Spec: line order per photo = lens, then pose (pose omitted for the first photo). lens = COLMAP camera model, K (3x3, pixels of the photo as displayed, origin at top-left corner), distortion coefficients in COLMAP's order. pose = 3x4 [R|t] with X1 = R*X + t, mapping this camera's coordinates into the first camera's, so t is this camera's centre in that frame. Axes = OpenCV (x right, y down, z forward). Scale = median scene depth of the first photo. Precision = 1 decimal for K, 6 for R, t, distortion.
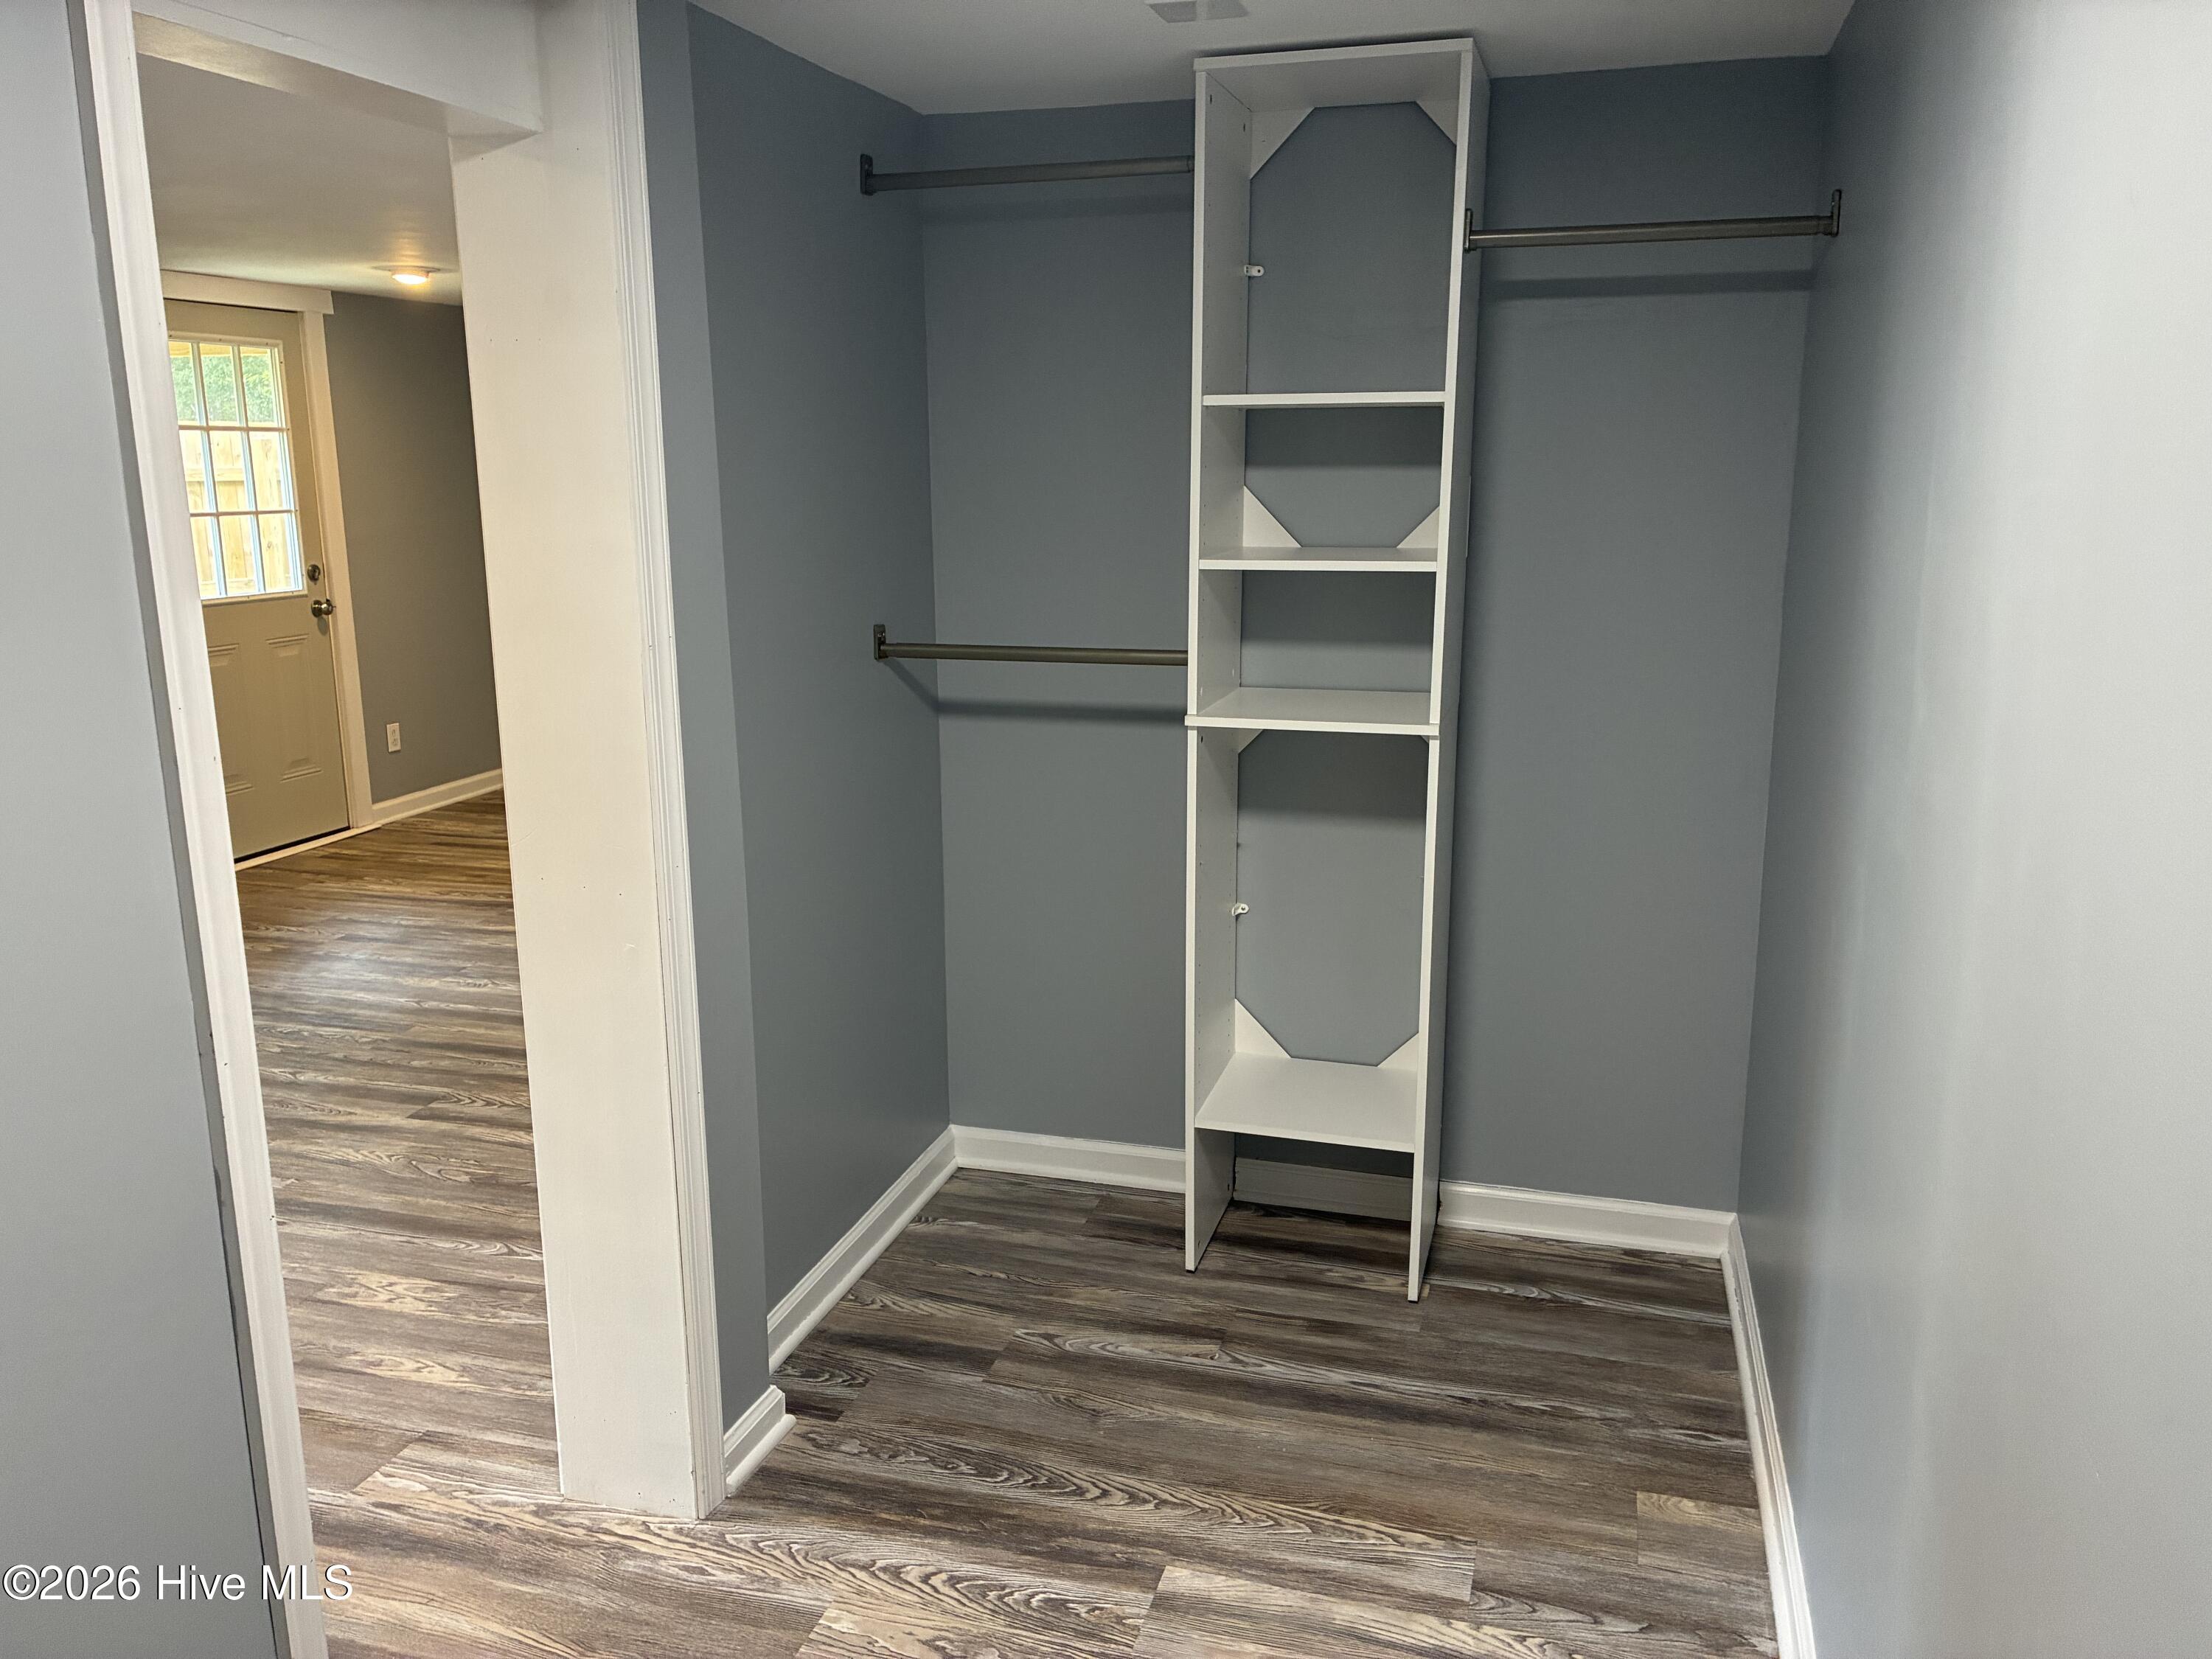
lens RADIAL K [[1661.2, 0, 1102.7], [0, 1661.2, 819.2], [0, 0, 1]] dist [0.011478, 0.005340]
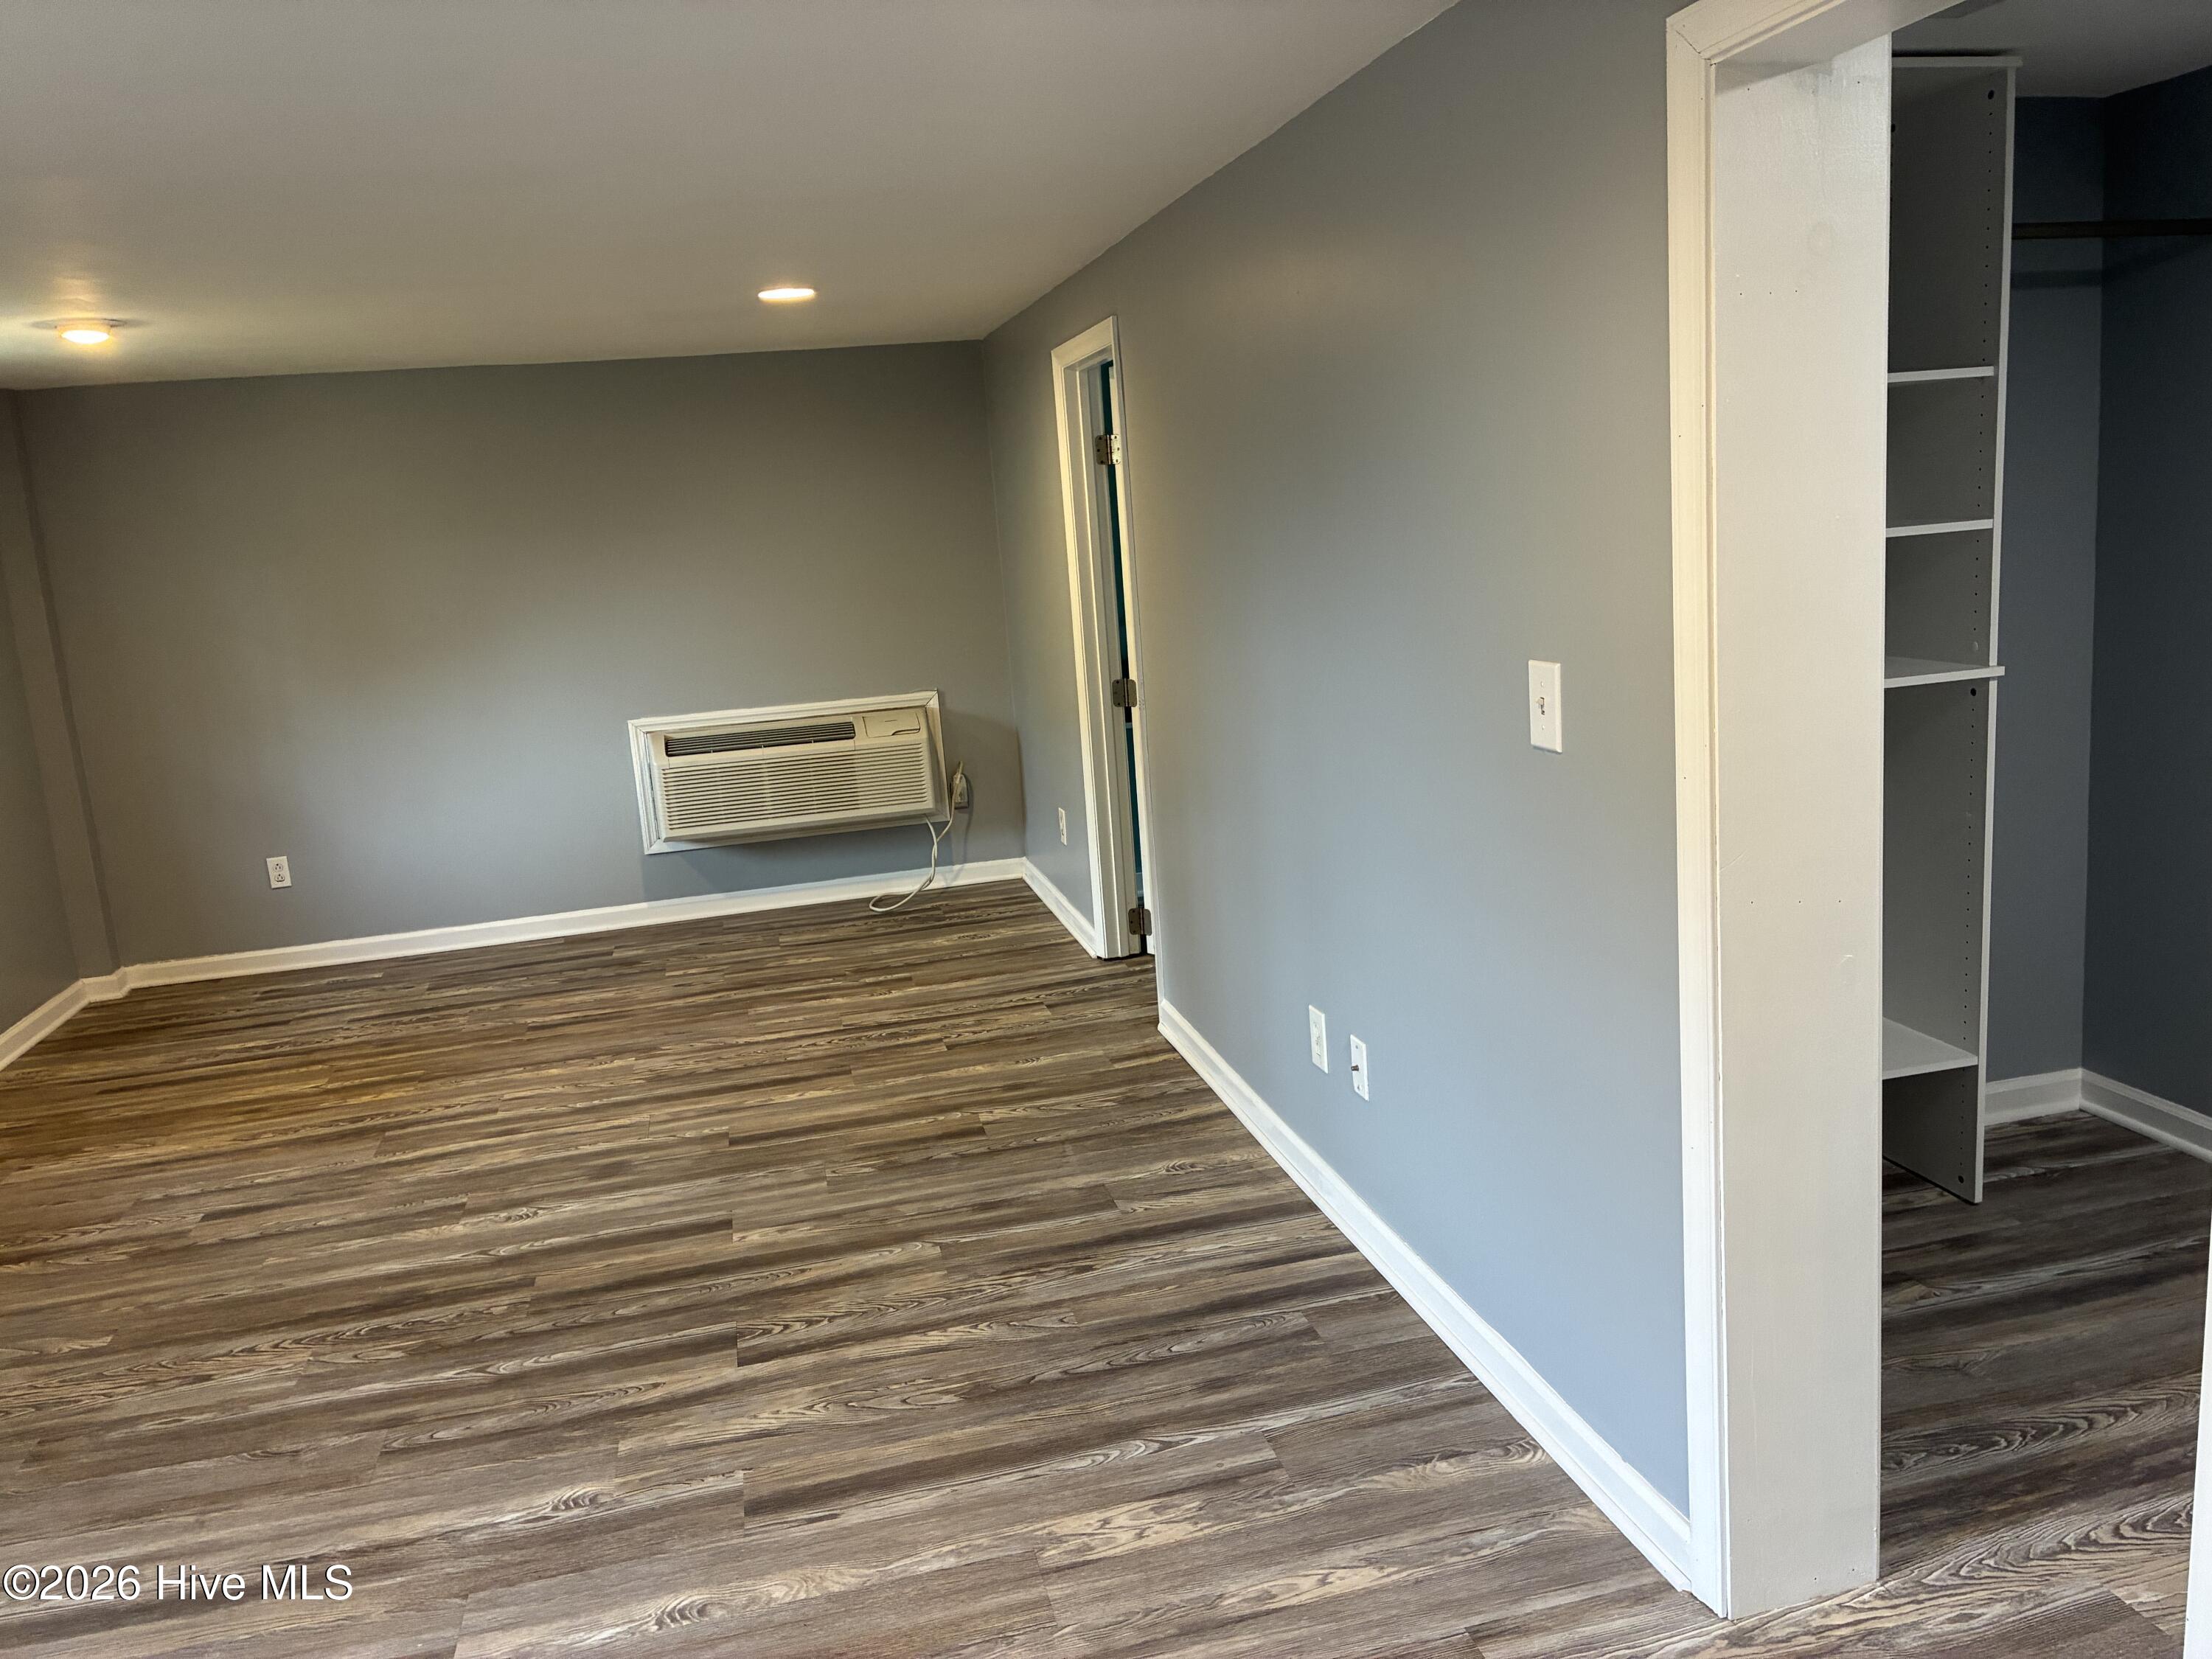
lens RADIAL K [[1661.8, 0, 1099.6], [0, 1661.8, 821.3], [0, 0, 1]] dist [0.056430, -0.079658]
pose [[0.867777, -0.147693, 0.474499, -0.494593], [0.173459, 0.984783, -0.010702, -0.026840], [-0.465698, 0.091593, 0.880191, 0.175520]]
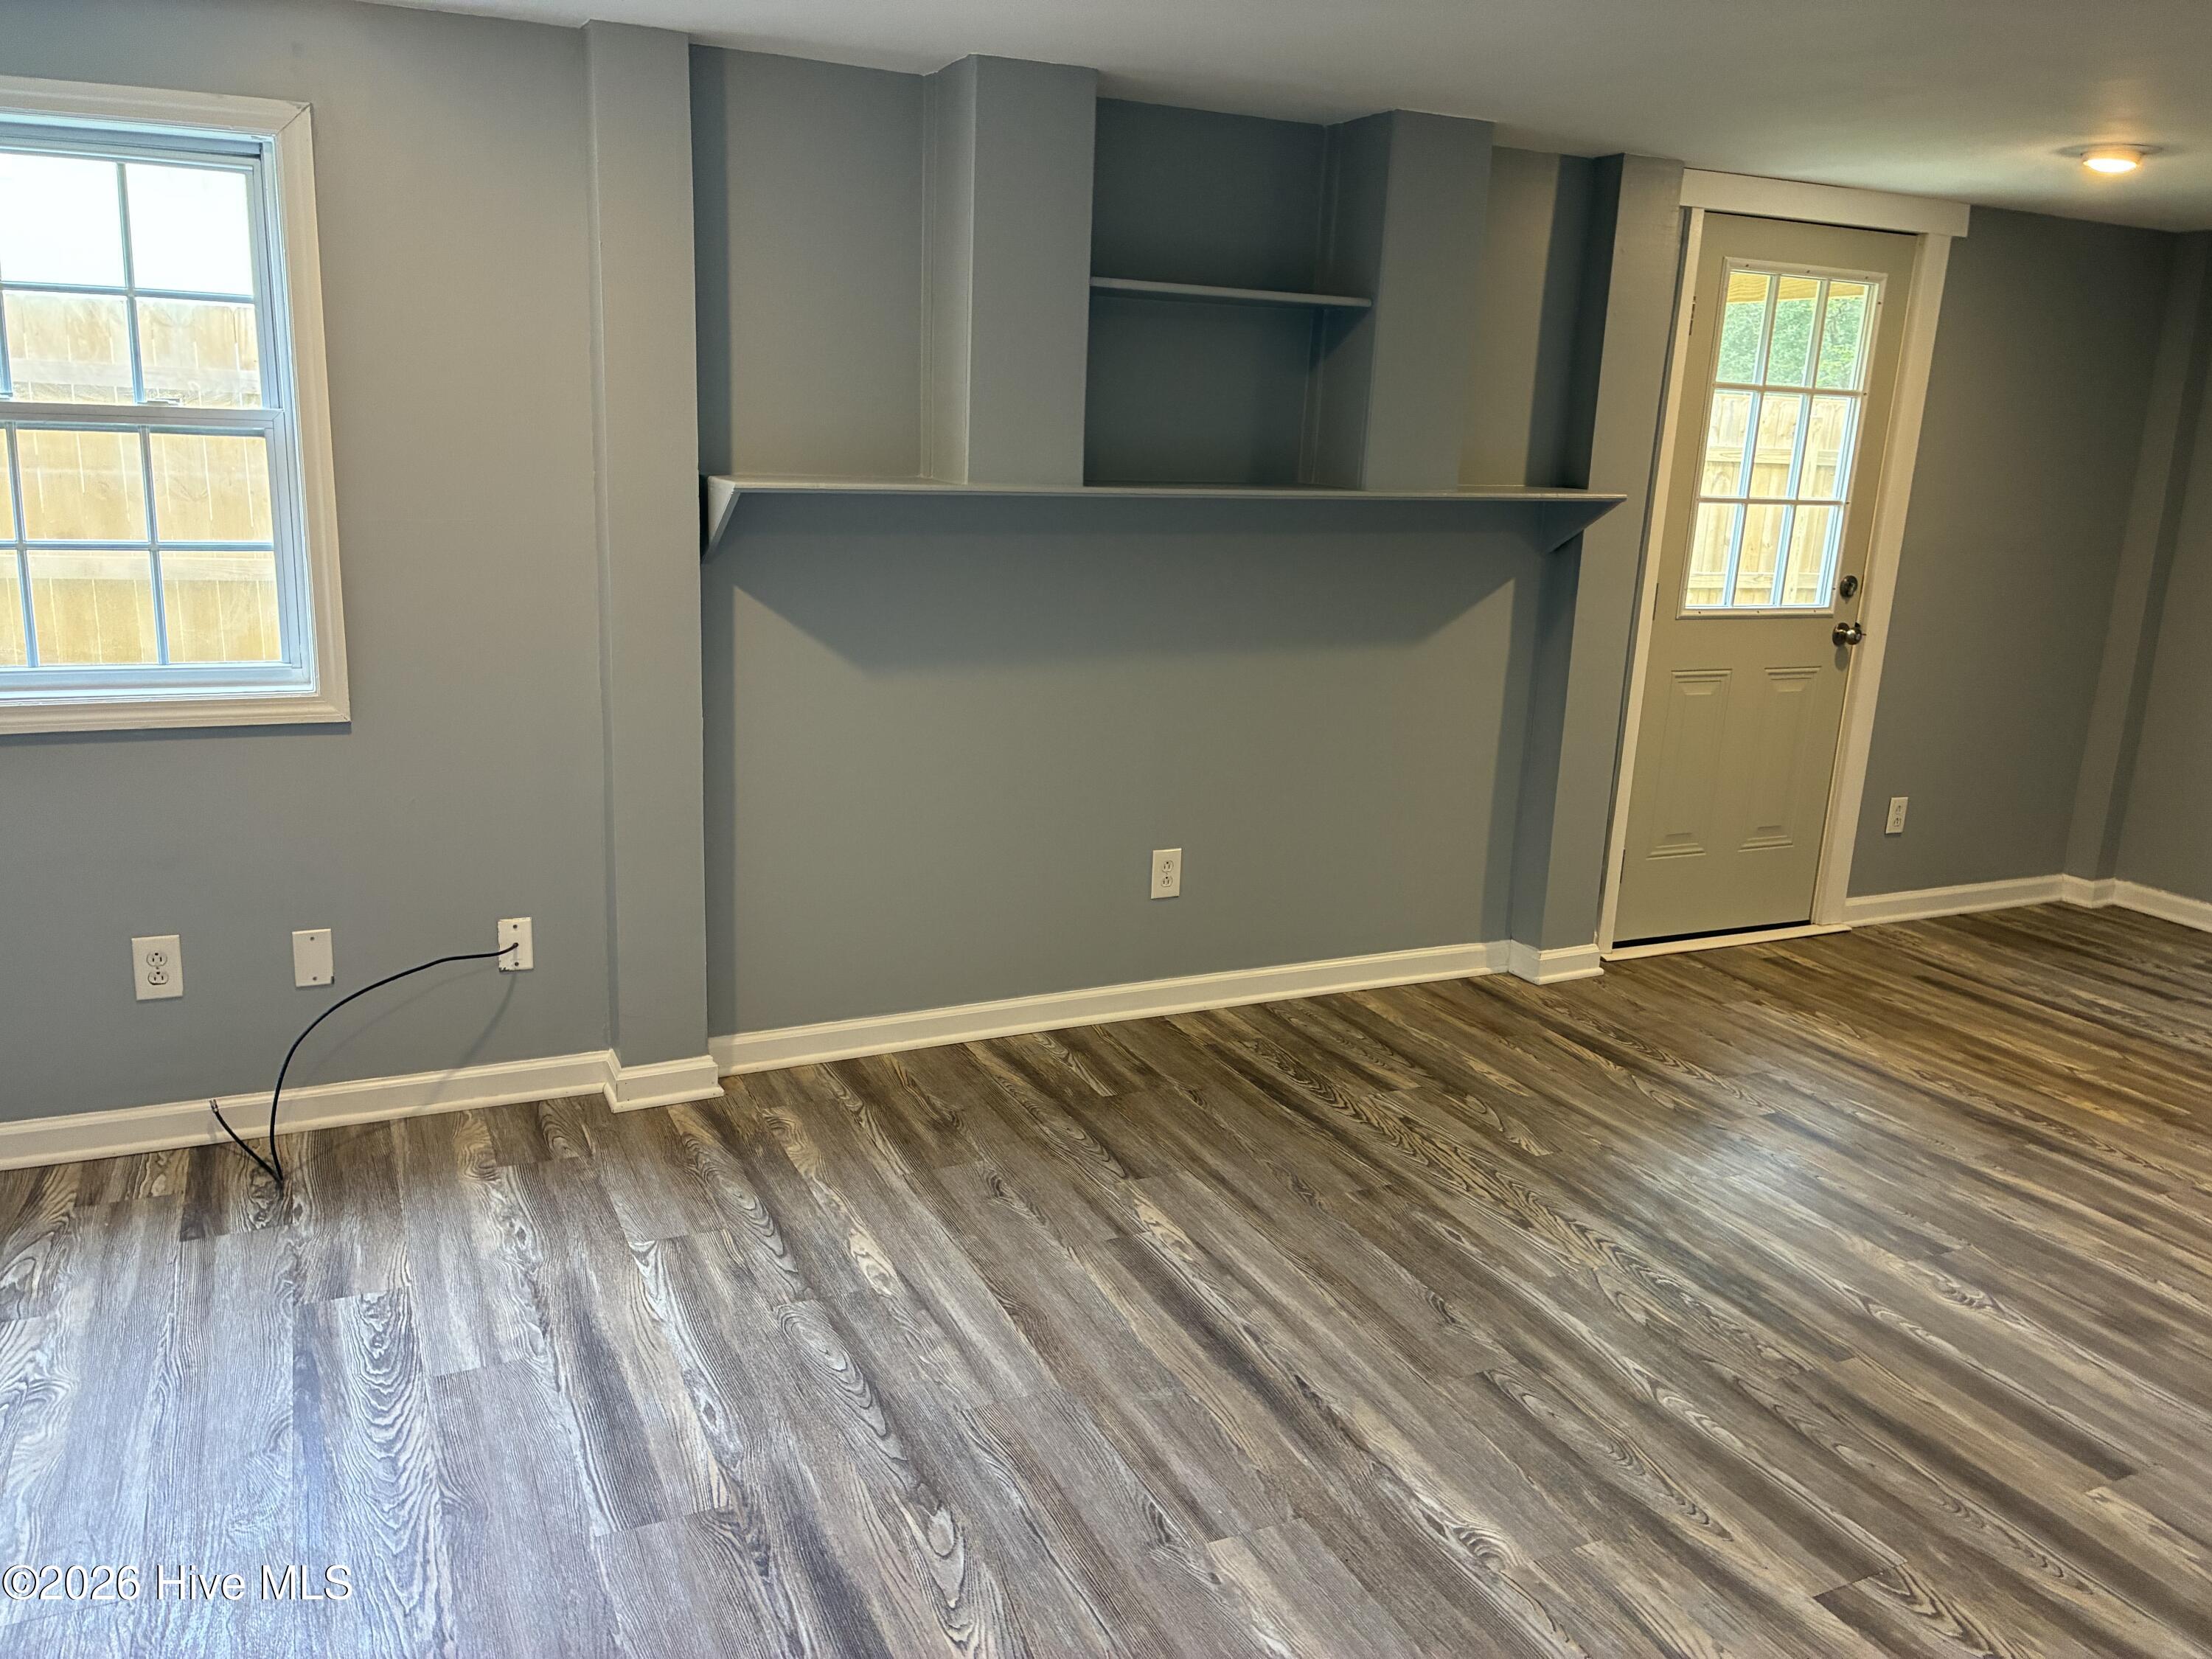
lens RADIAL K [[1661.8, 0, 1099.6], [0, 1661.8, 821.3], [0, 0, 1]] dist [0.056430, -0.079658]
pose [[0.664640, 0.206704, -0.718002, -0.185724], [-0.203515, 0.974719, 0.092219, -0.063740], [0.718913, 0.084832, 0.689905, 0.341261]]
